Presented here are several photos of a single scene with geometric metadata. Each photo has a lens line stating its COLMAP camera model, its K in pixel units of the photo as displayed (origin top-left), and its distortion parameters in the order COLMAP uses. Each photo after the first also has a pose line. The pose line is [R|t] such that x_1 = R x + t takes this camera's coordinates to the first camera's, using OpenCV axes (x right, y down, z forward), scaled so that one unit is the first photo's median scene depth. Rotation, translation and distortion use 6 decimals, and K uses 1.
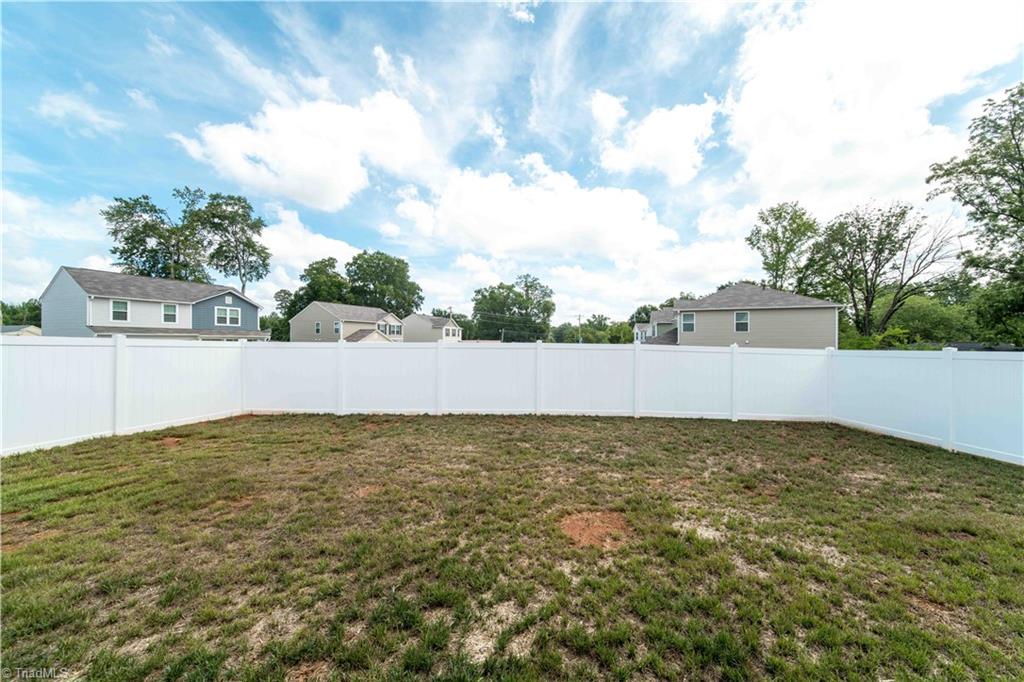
lens RADIAL K [[371.3, 0, 512.0], [0, 371.3, 341.0], [0, 0, 1]] dist [0.017368, 0.000153]
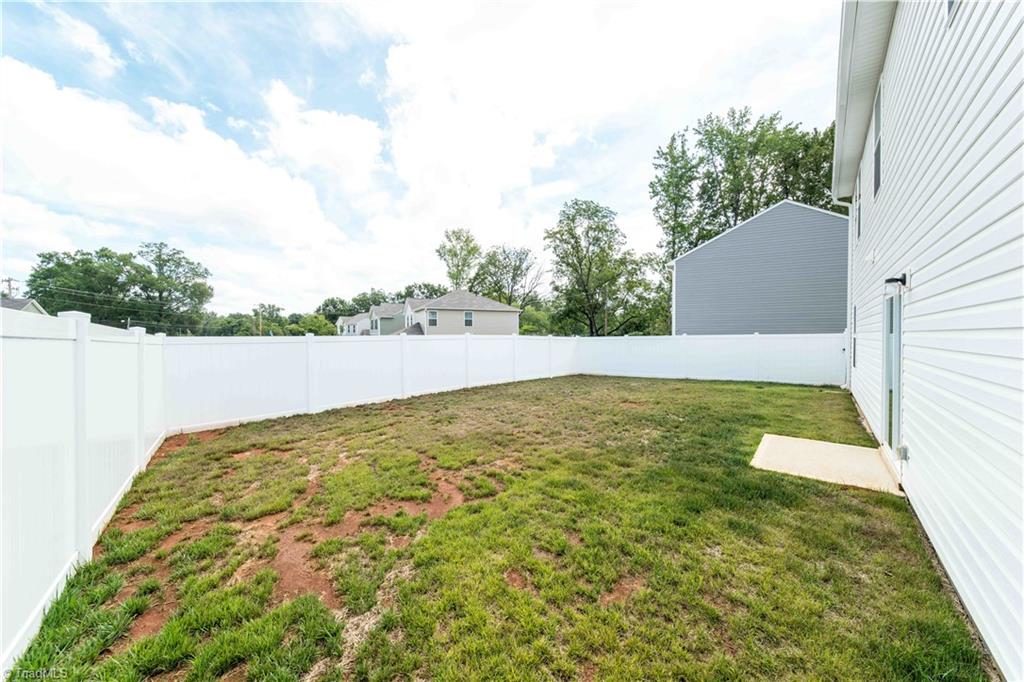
lens RADIAL K [[371.3, 0, 512.0], [0, 371.3, 341.0], [0, 0, 1]] dist [0.017368, 0.000153]
pose [[0.660827, -0.021588, 0.750228, -0.142990], [0.007717, 0.999729, 0.021970, -0.000174], [-0.750498, -0.008729, 0.660815, 0.001334]]
